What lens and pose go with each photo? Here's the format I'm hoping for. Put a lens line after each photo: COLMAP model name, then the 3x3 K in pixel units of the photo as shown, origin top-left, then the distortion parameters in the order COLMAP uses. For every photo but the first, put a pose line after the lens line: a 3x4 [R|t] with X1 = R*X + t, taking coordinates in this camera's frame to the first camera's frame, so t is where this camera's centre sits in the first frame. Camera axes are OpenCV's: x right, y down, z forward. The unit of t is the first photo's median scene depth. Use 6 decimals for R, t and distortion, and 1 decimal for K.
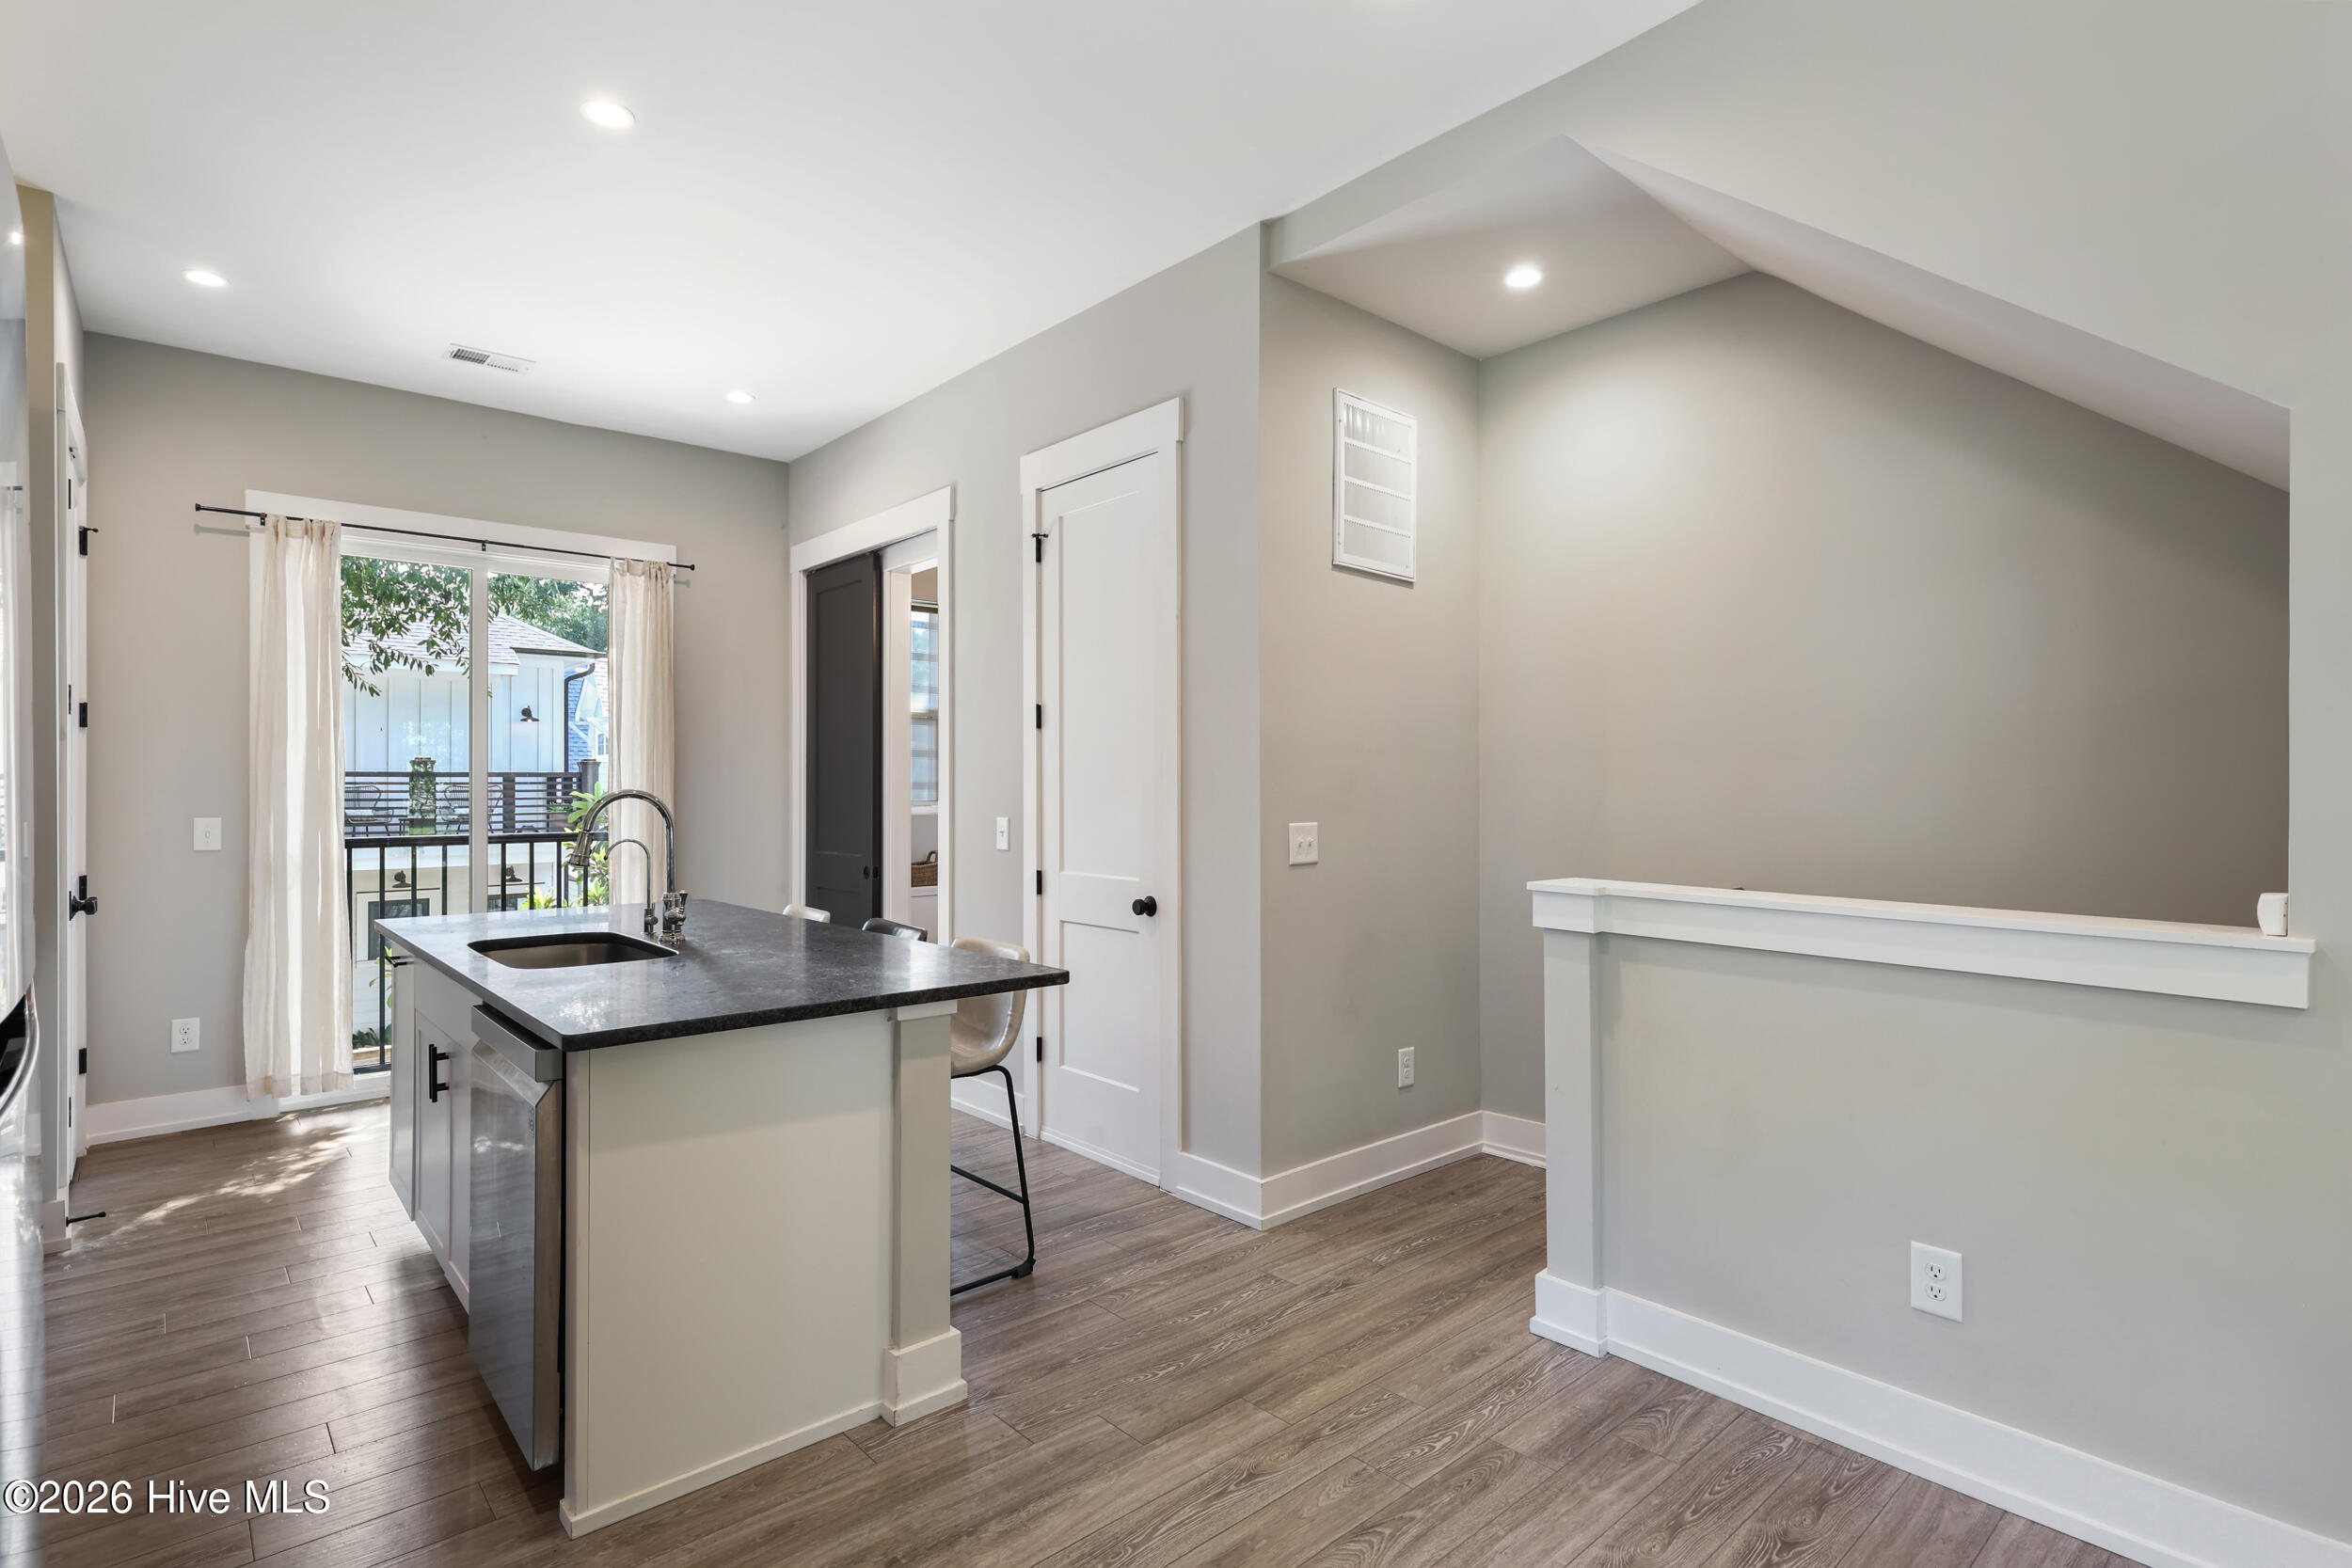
lens RADIAL K [[1156.9, 0, 1176.0], [0, 1156.9, 784.0], [0, 0, 1]] dist [0.002825, 0.000168]
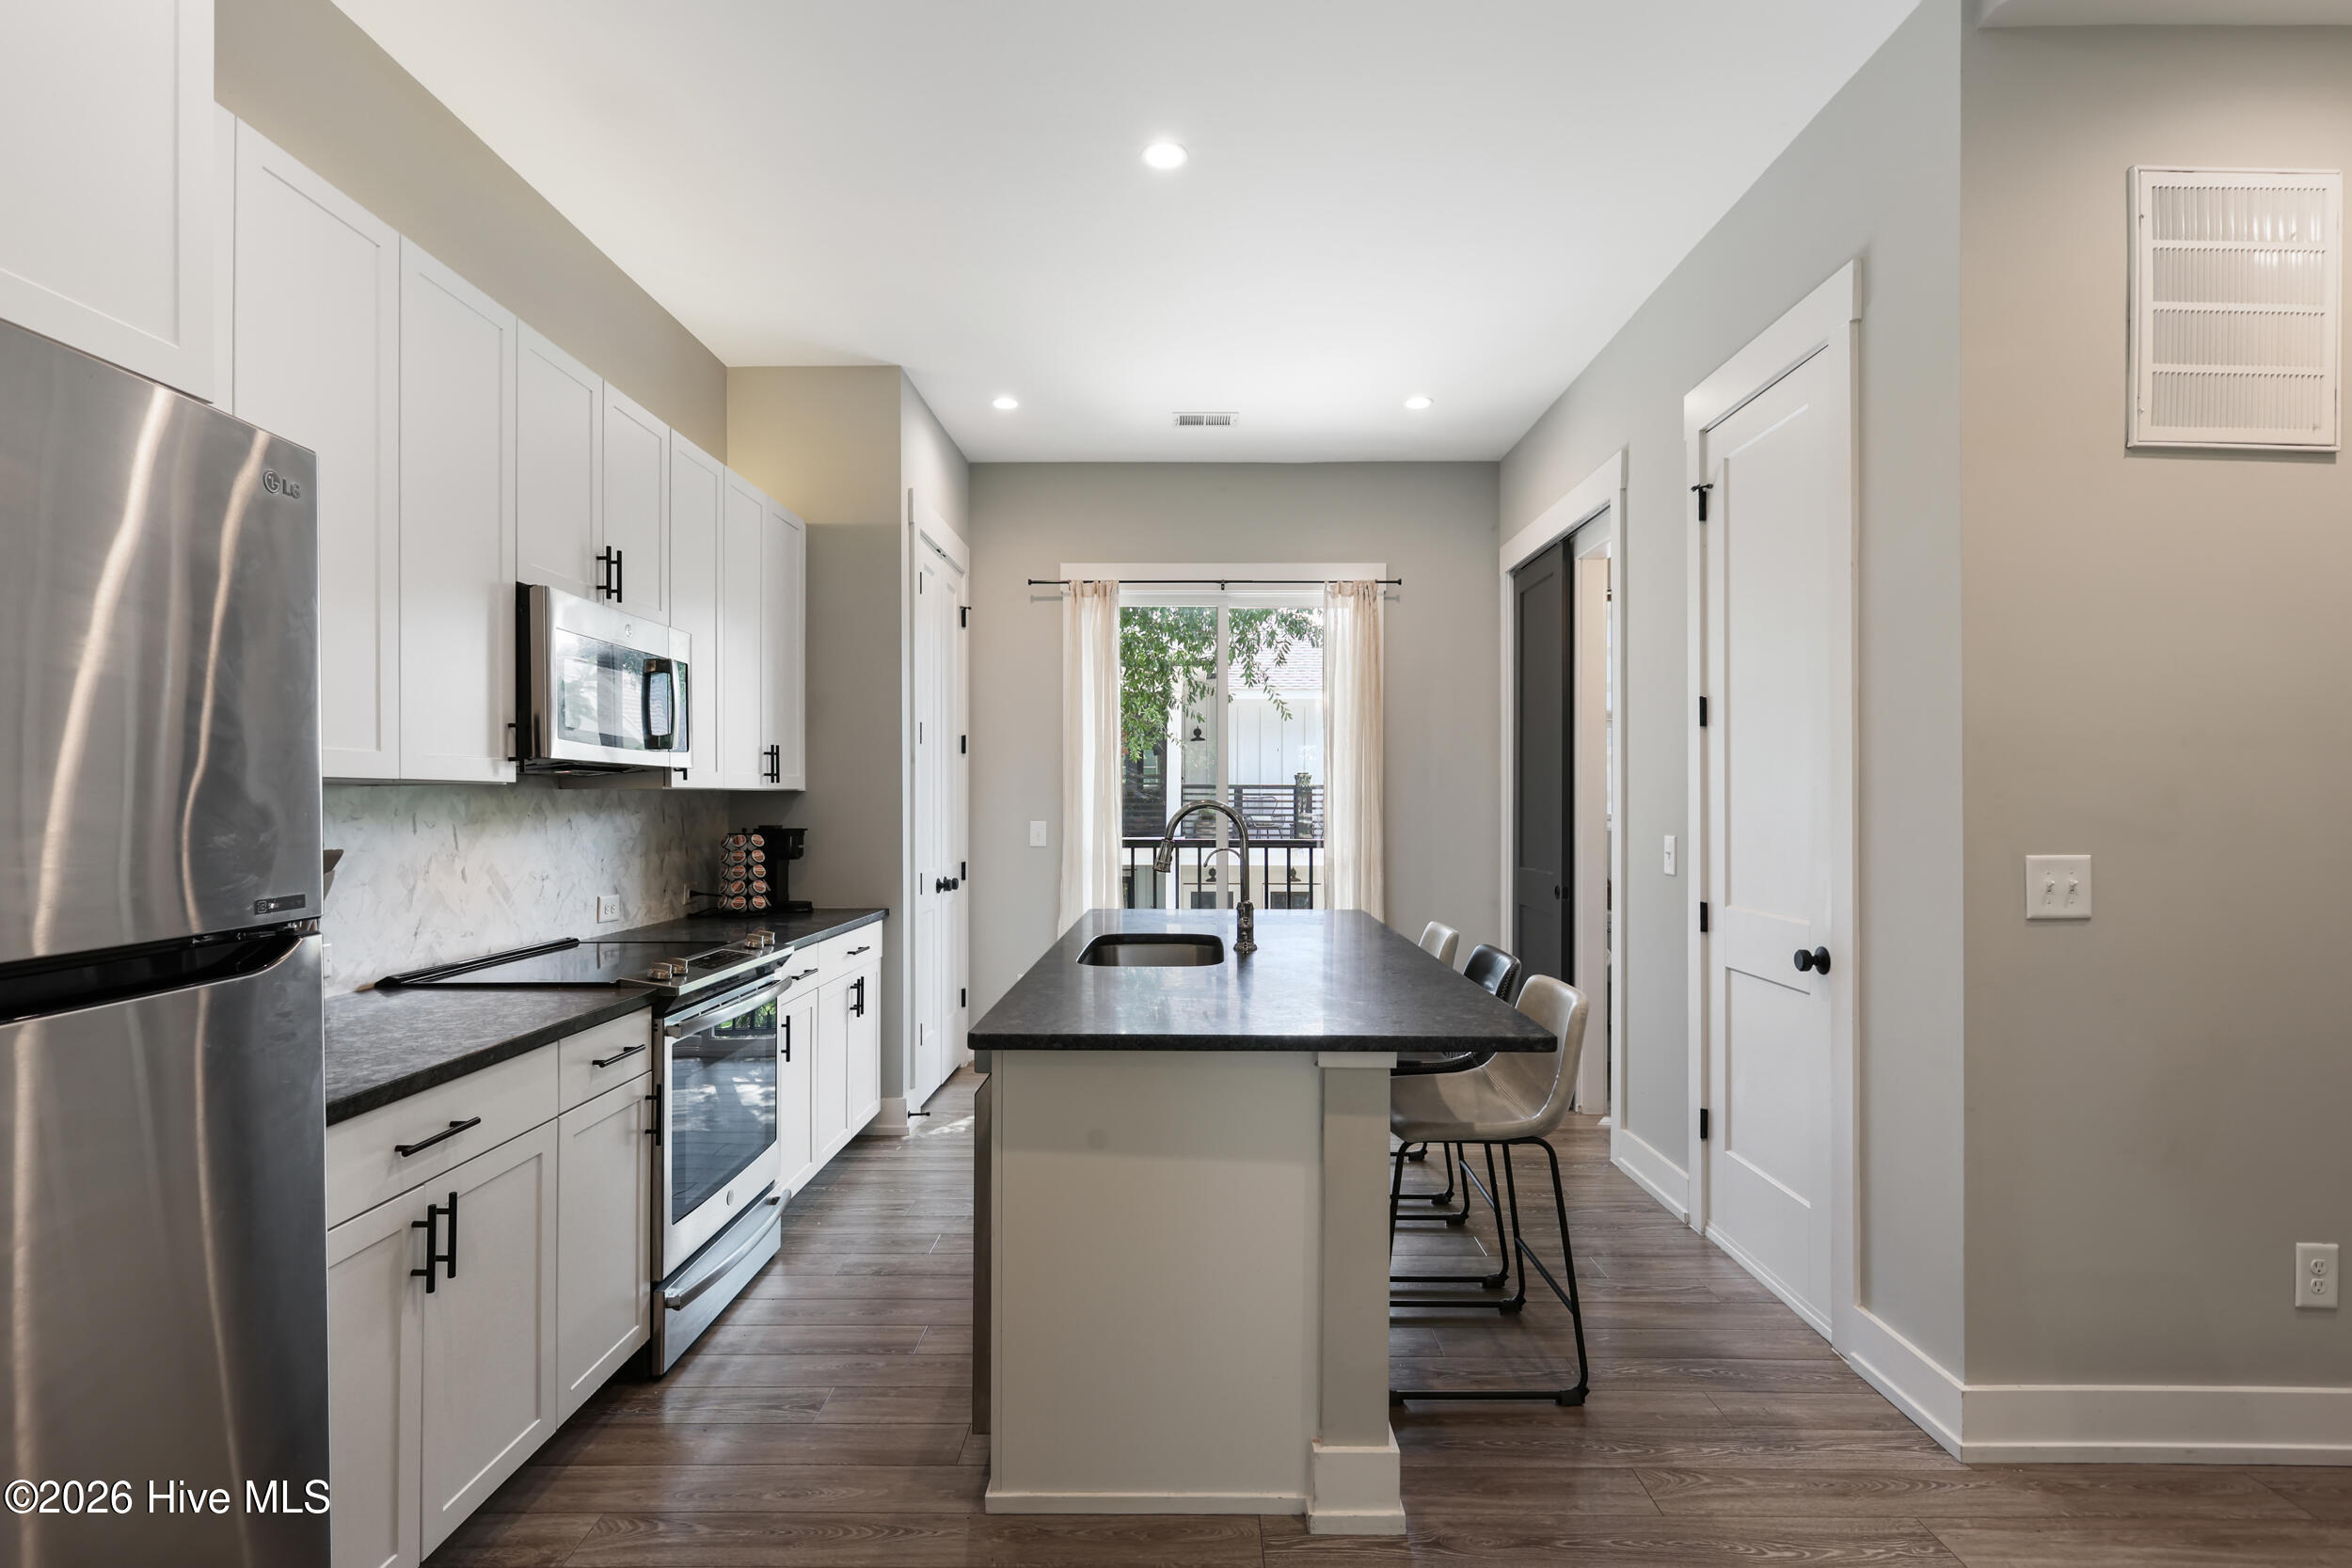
lens RADIAL K [[1144.4, 0, 1180.9], [0, 1144.4, 792.8], [0, 0, 1]] dist [0.000842, -0.000234]
pose [[0.744731, -0.000786, -0.667365, 0.164970], [-0.000741, 0.999998, -0.002005, 0.000445], [0.667365, 0.001988, 0.744729, 0.186986]]
